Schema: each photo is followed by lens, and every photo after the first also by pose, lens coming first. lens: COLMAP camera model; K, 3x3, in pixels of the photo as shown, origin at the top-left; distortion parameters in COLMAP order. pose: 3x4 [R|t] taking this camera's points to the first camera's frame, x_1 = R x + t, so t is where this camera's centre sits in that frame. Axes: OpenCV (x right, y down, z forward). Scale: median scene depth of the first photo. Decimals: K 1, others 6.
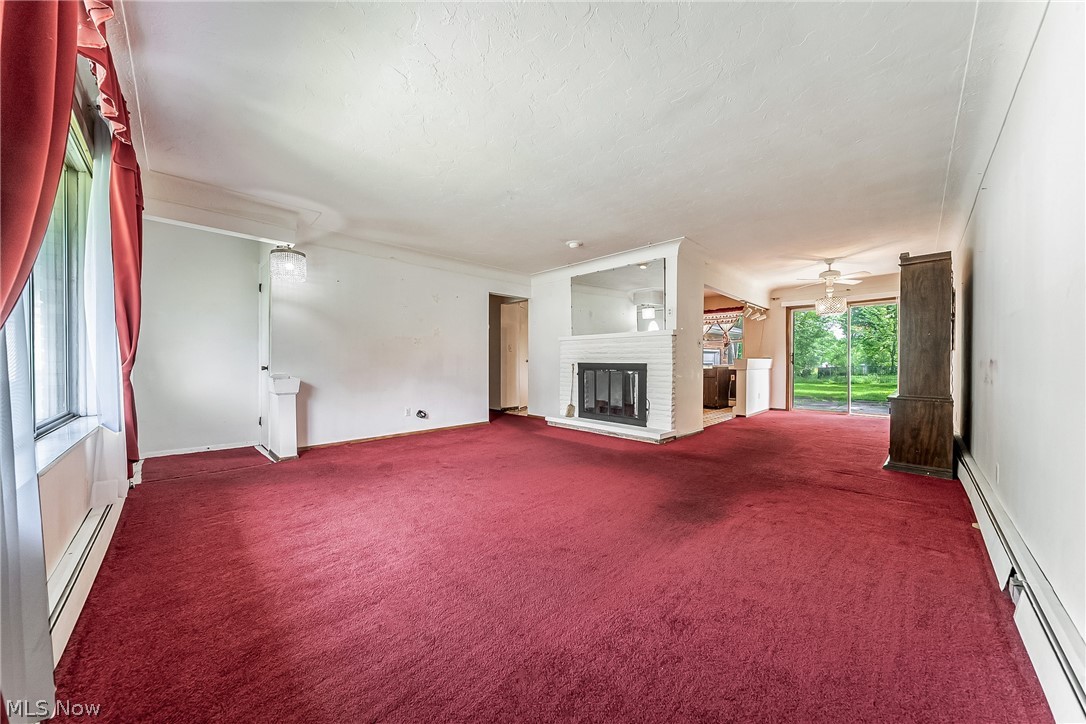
lens RADIAL K [[375.0, 0, 538.5], [0, 375.0, 365.6], [0, 0, 1]] dist [-0.003139, -0.000240]
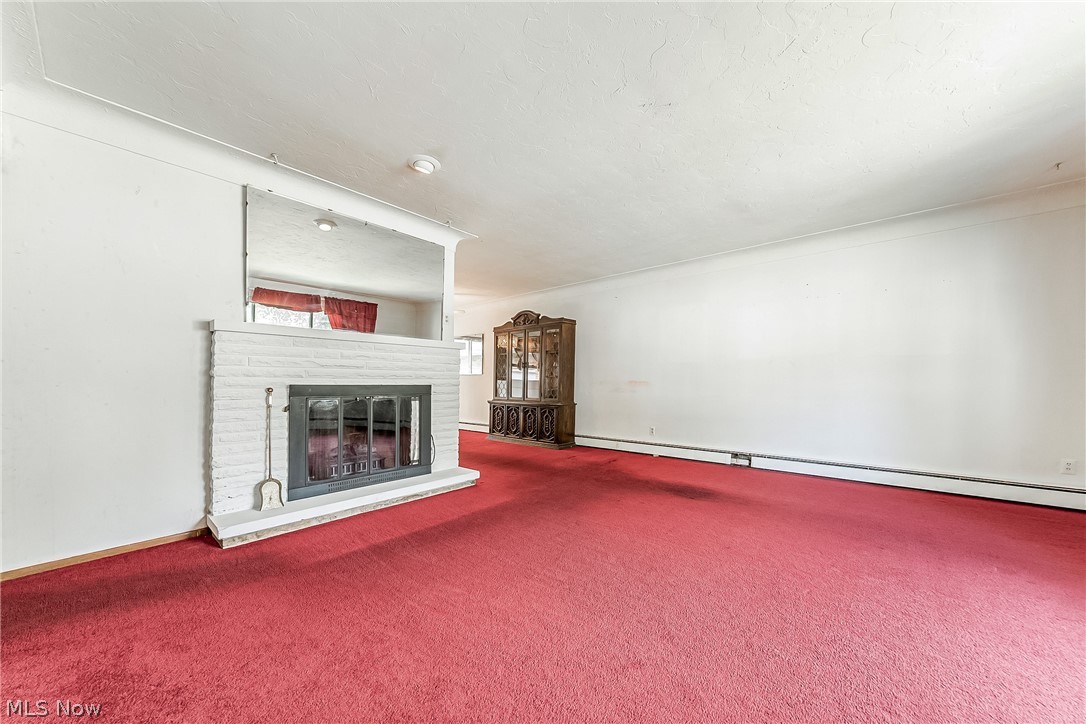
lens RADIAL K [[375.0, 0, 548.4], [0, 375.0, 391.0], [0, 0, 1]] dist [-0.003139, -0.000240]
pose [[-0.097902, -0.026830, 0.994834, -0.382271], [0.007210, 0.999591, 0.027667, -0.010300], [-0.995170, 0.009881, -0.097669, 0.715922]]
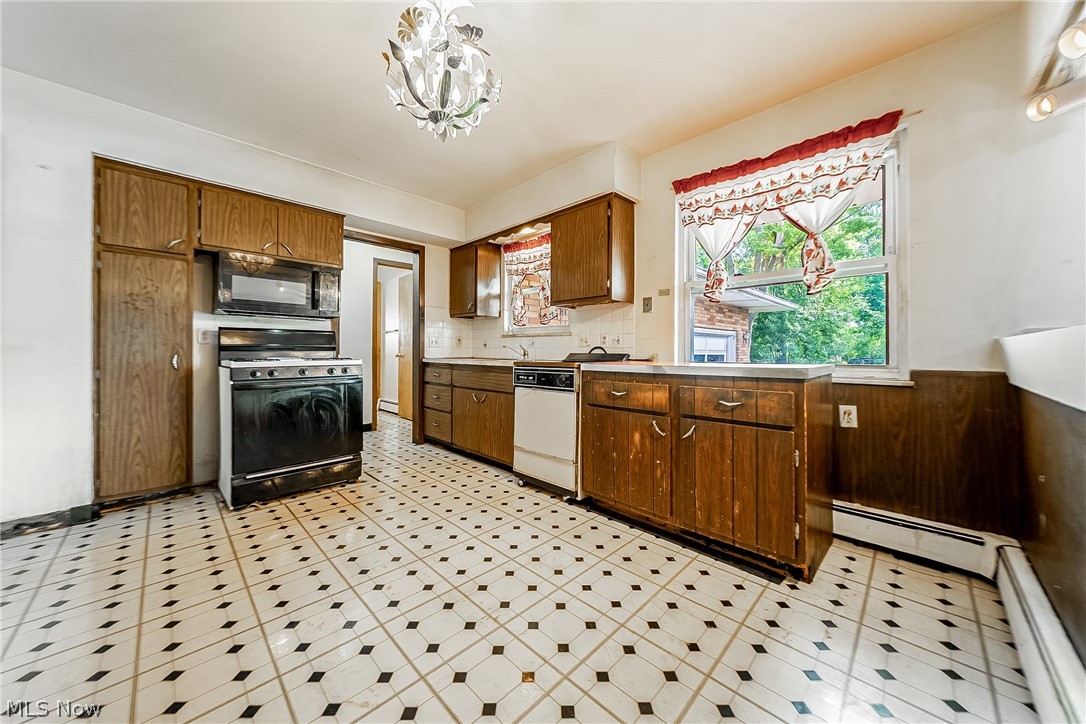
lens RADIAL K [[375.0, 0, 543.4], [0, 375.0, 350.6], [0, 0, 1]] dist [-0.003139, -0.000240]
pose [[0.999959, 0.002571, 0.008740, 0.458780], [-0.002458, 0.999914, -0.012897, -0.009911], [-0.008773, 0.012875, 0.999879, 1.091940]]
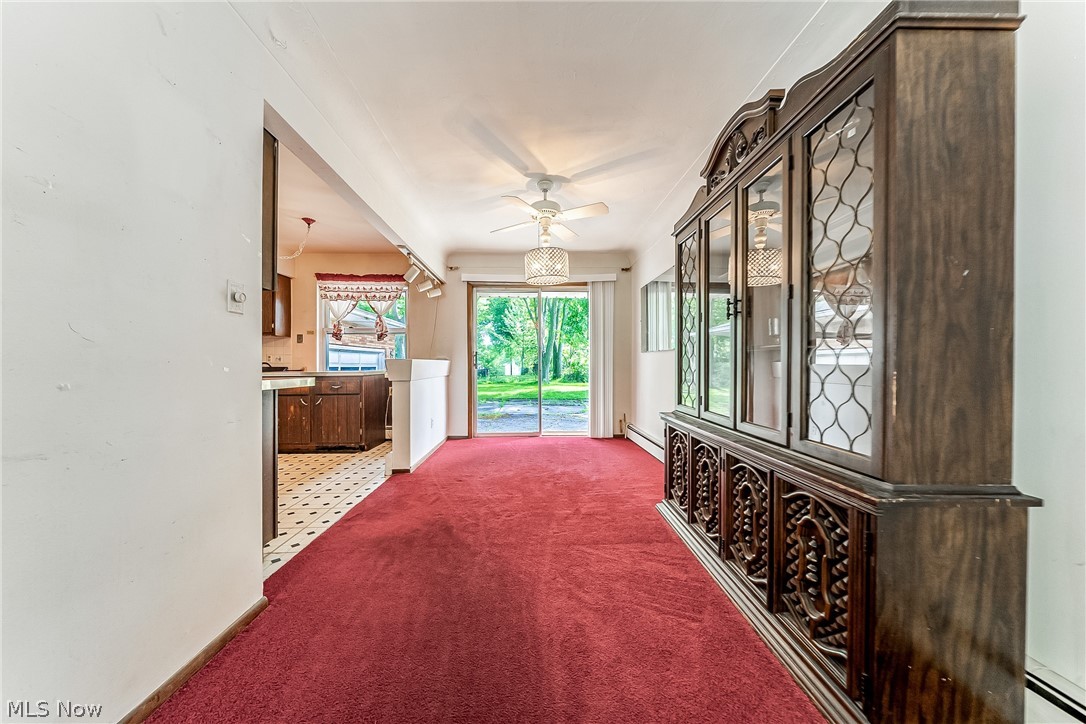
lens RADIAL K [[375.0, 0, 545.3], [0, 375.0, 362.9], [0, 0, 1]] dist [-0.003139, -0.000240]
pose [[0.671295, -0.000875, 0.741190, 0.341774], [0.010770, 0.999905, -0.008575, -0.008087], [-0.741112, 0.013739, 0.671241, 0.592827]]
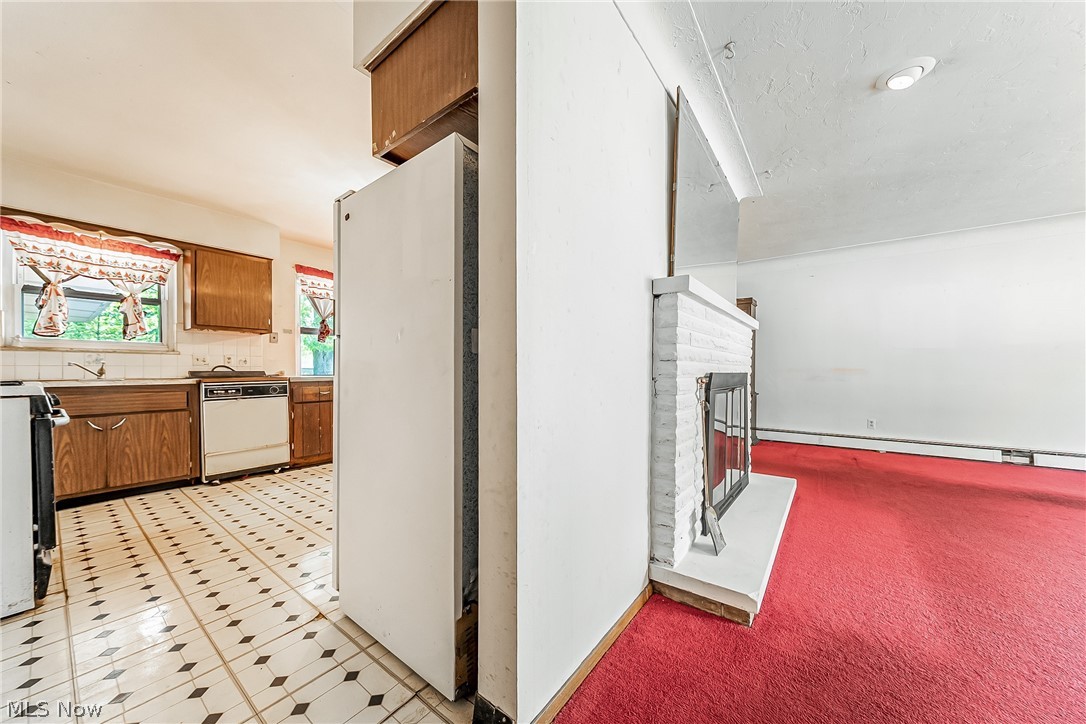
lens RADIAL K [[375.0, 0, 543.4], [0, 375.0, 371.2], [0, 0, 1]] dist [-0.003139, -0.000240]
pose [[-0.155087, -0.014013, 0.987801, -0.203970], [0.007934, 0.999849, 0.015430, -0.018364], [-0.987869, 0.010230, -0.154953, 1.180606]]
